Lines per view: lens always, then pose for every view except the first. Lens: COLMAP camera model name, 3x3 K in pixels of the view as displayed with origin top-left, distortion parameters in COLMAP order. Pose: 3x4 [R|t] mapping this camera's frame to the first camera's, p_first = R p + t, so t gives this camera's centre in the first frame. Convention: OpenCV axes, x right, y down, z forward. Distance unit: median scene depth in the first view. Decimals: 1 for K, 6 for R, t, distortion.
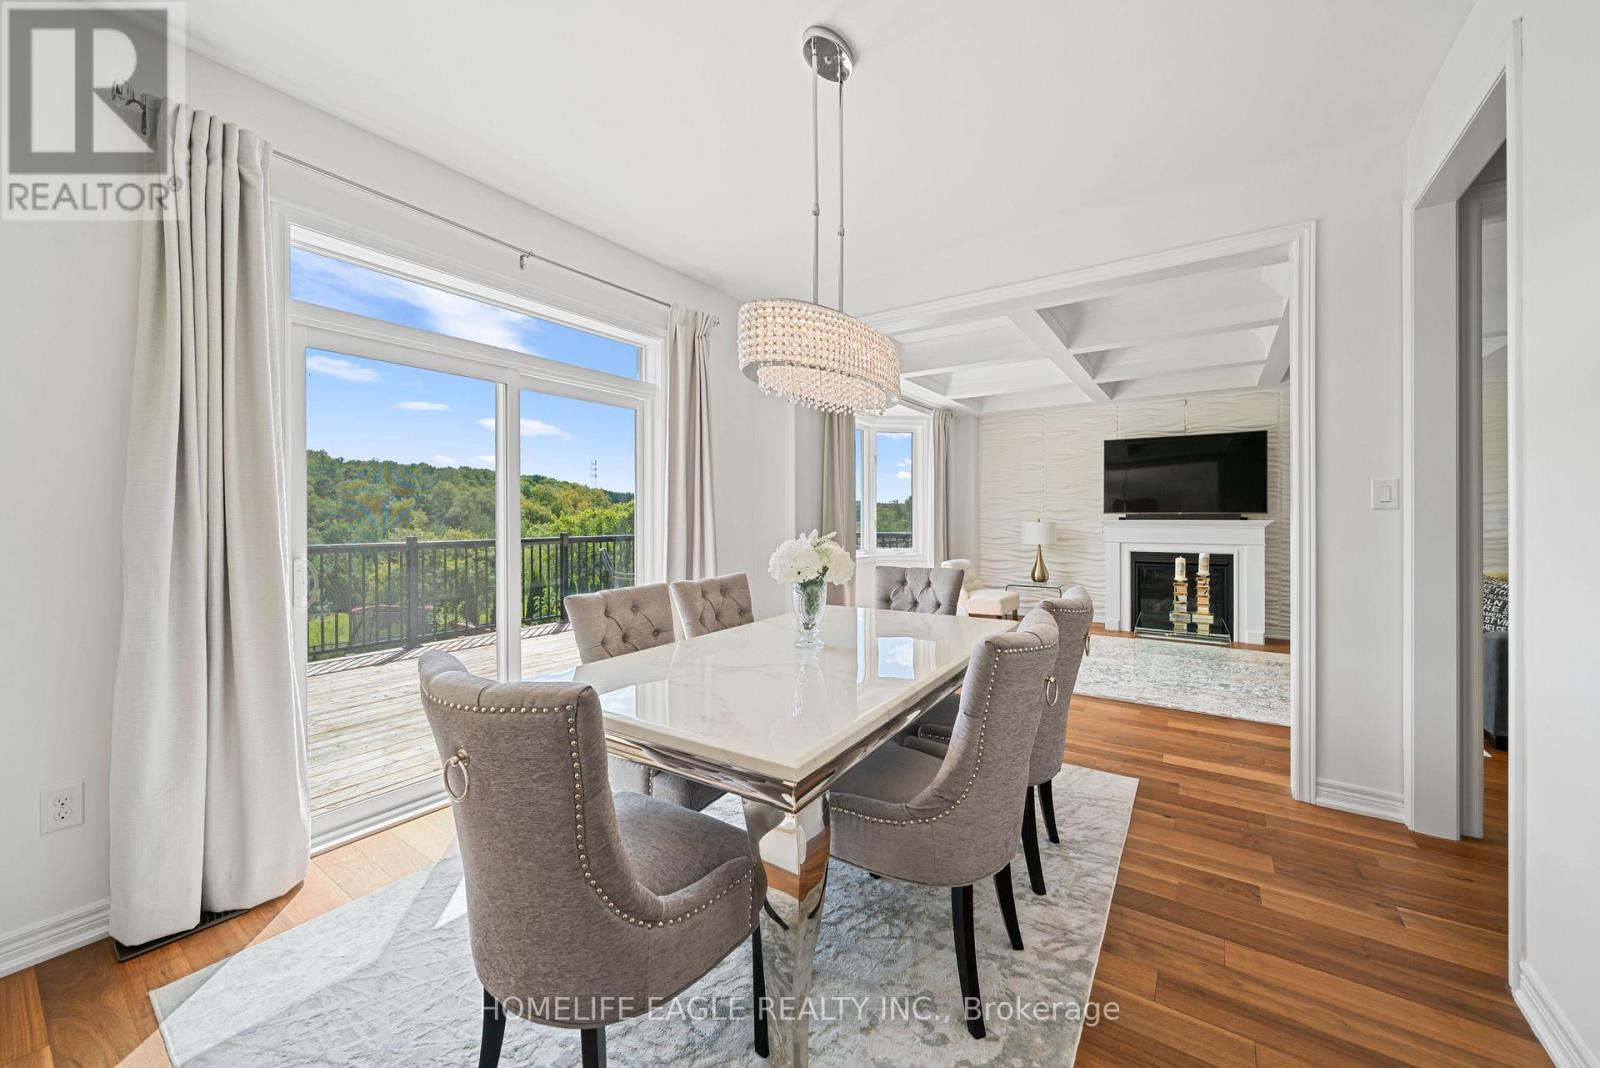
lens RADIAL K [[589.1, 0, 802.8], [0, 589.1, 523.7], [0, 0, 1]] dist [0.008274, 0.000173]
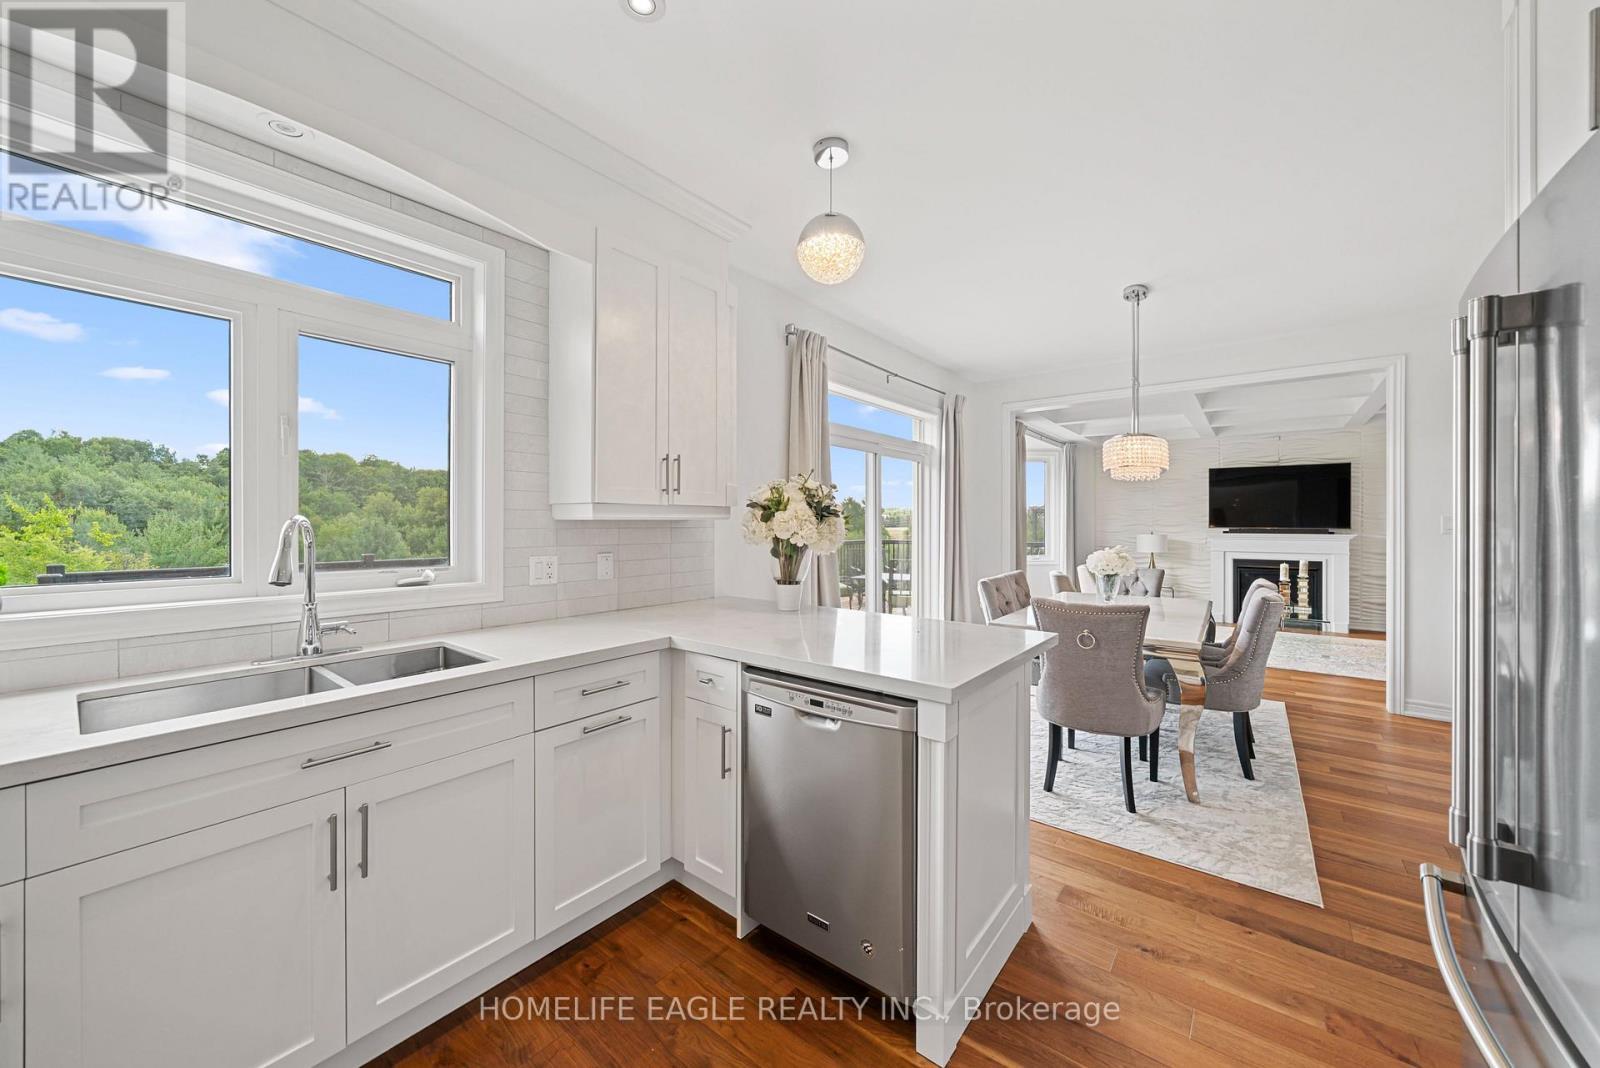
lens RADIAL K [[589.1, 0, 803.6], [0, 589.1, 528.0], [0, 0, 1]] dist [0.008274, 0.000173]
pose [[0.998645, 0.003493, -0.051914, -0.312695], [-0.003658, 0.999989, -0.003082, -0.011834], [0.051903, 0.003268, 0.998647, -0.319384]]
